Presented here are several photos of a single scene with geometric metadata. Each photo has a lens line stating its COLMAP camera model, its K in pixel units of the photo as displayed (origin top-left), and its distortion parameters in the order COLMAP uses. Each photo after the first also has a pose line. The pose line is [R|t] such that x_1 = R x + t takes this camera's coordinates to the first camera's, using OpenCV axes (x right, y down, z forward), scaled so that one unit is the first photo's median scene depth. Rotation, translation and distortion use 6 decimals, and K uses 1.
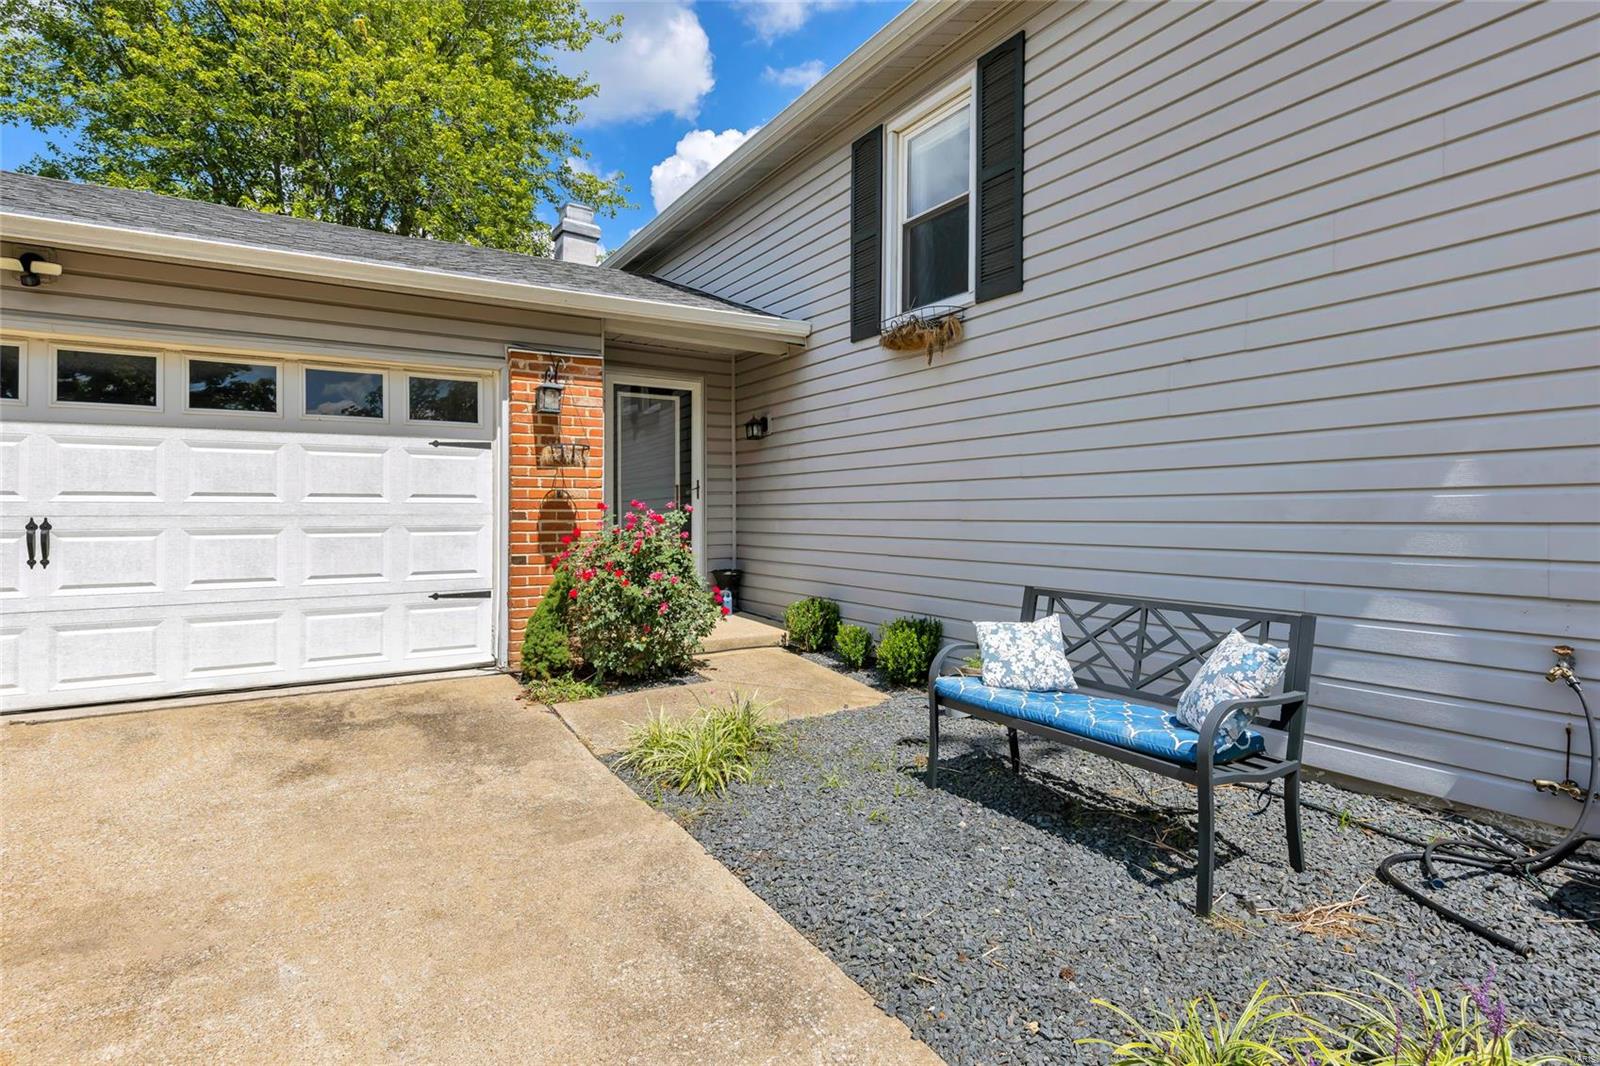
lens RADIAL K [[776.1, 0, 809.1], [0, 776.1, 522.4], [0, 0, 1]] dist [0.001833, 0.000247]
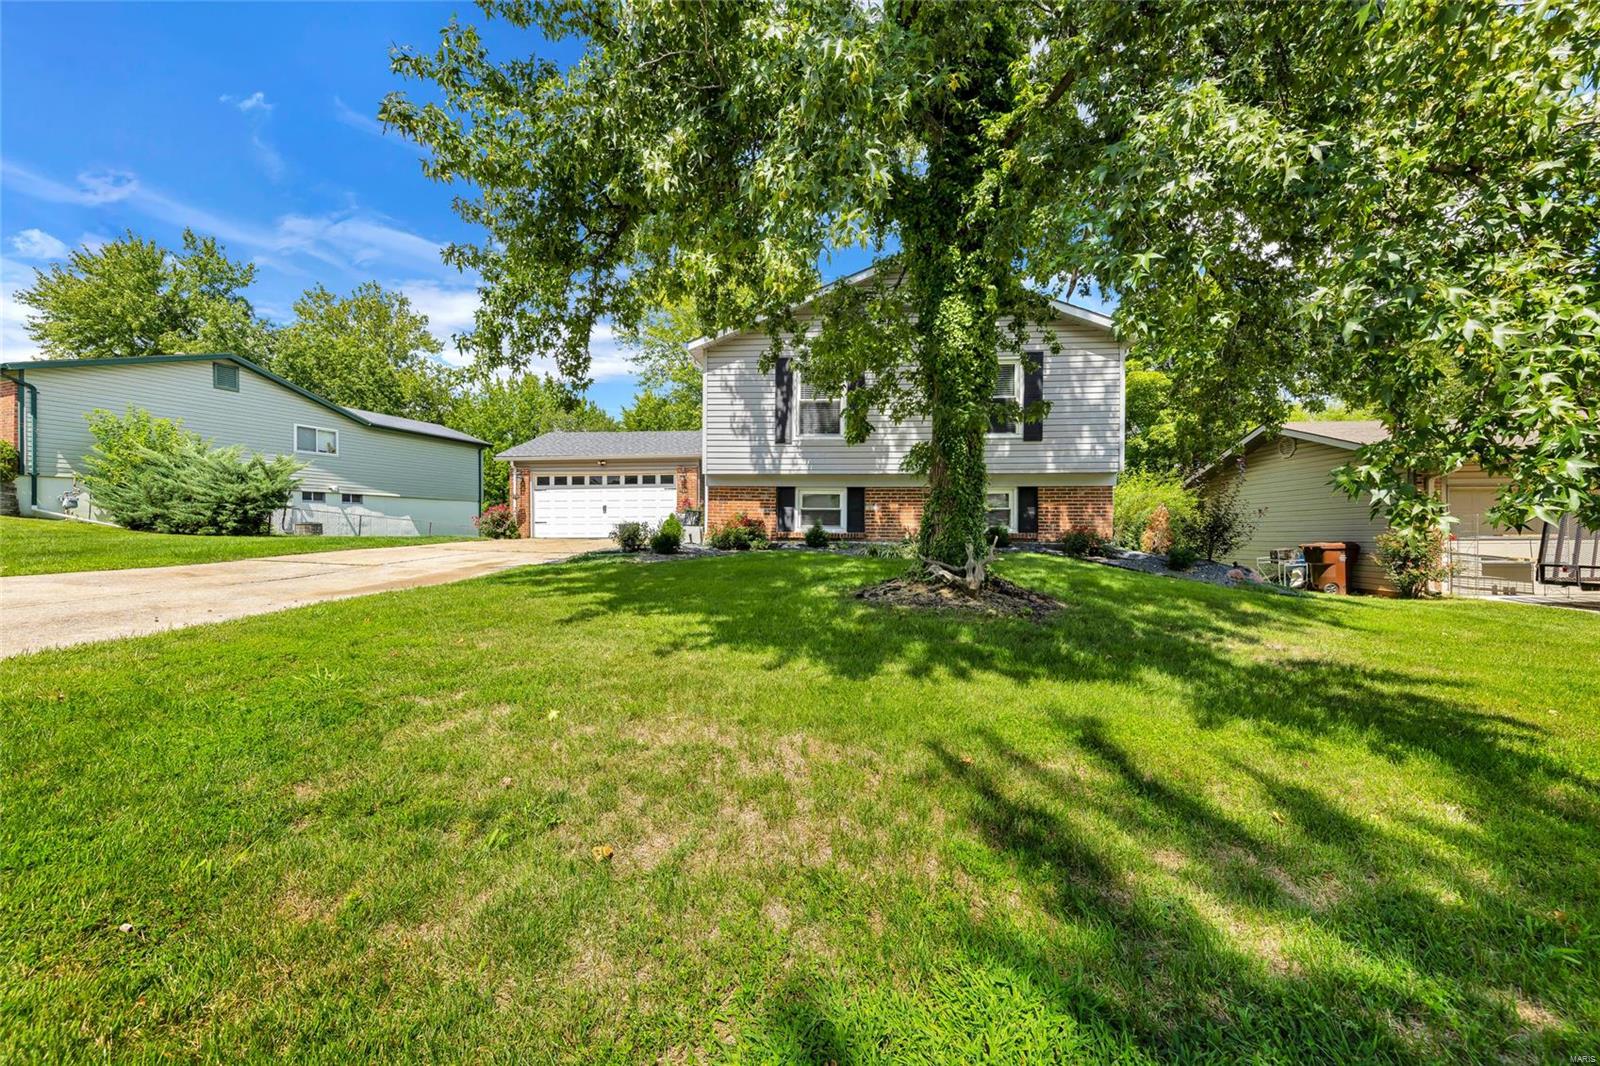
lens RADIAL K [[609.8, 0, 804.0], [0, 609.8, 539.8], [0, 0, 1]] dist [0.007670, -0.001747]
pose [[0.788762, 0.010676, -0.614607, 2.306054], [-0.007239, 0.999941, 0.008079, 0.157995], [0.614657, -0.001923, 0.788792, -1.292612]]
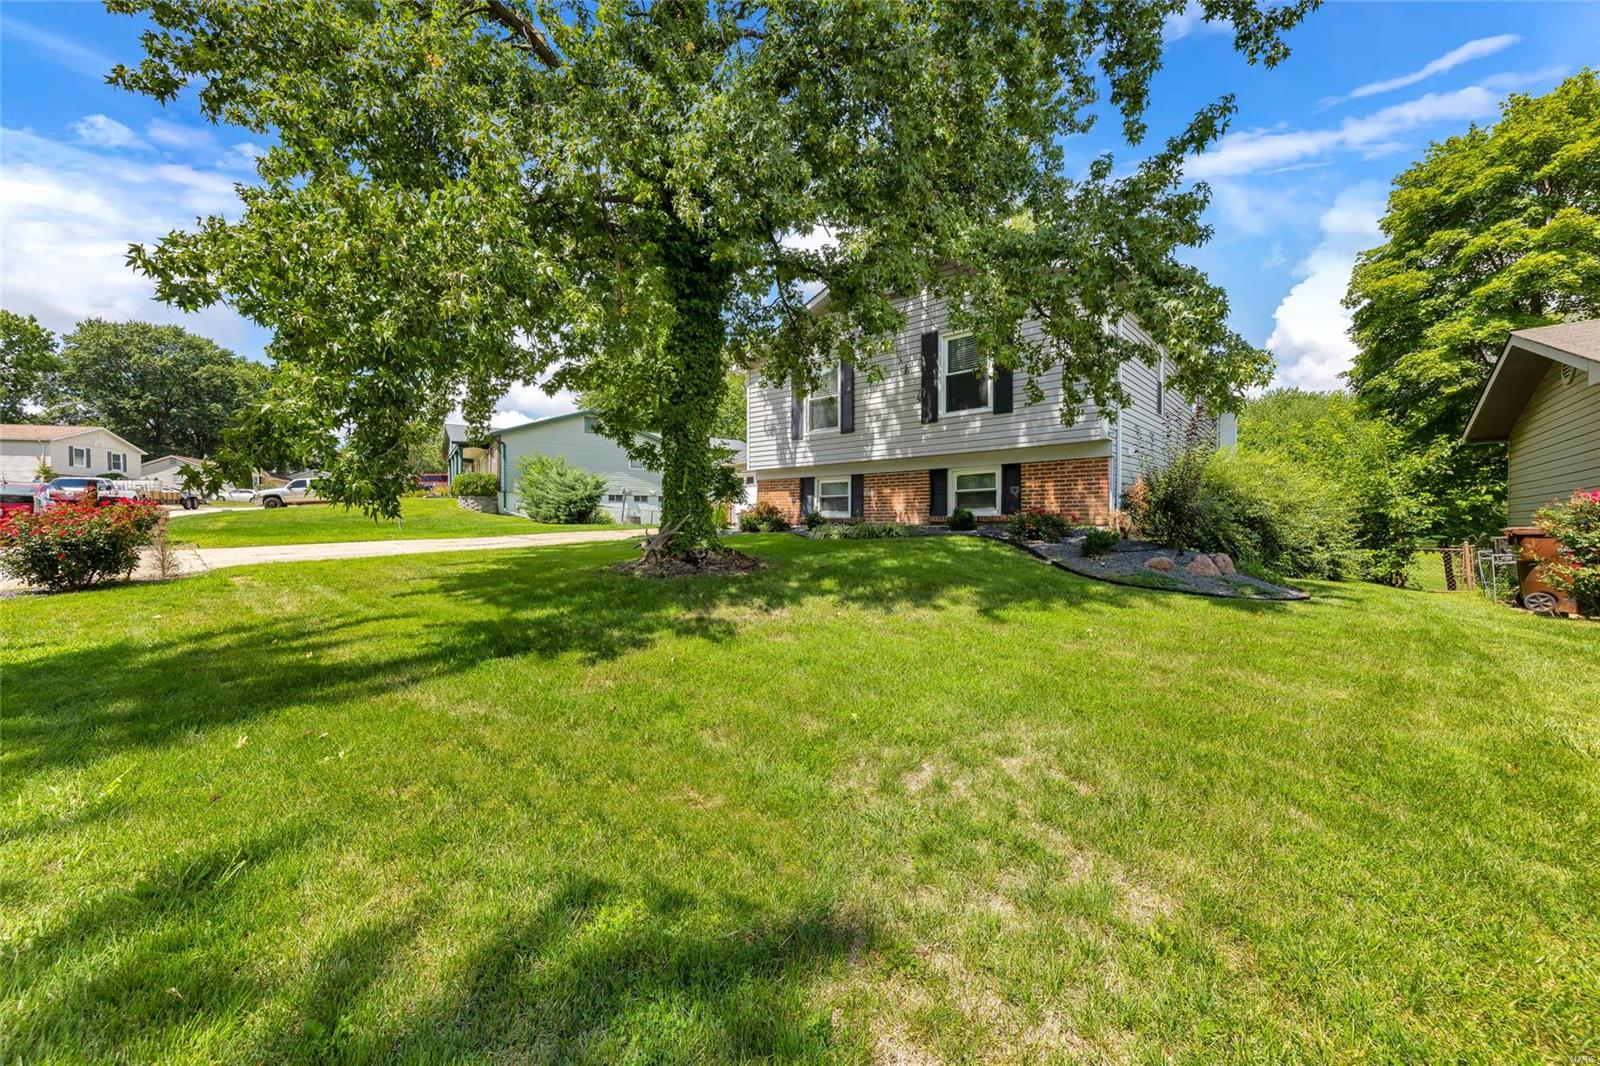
lens RADIAL K [[609.8, 0, 797.4], [0, 609.8, 525.0], [0, 0, 1]] dist [0.007670, -0.001747]
pose [[0.265574, 0.002766, -0.964087, 3.365497], [-0.000484, 0.999996, 0.002736, 0.173201], [0.964090, -0.000260, 0.265574, -0.203306]]
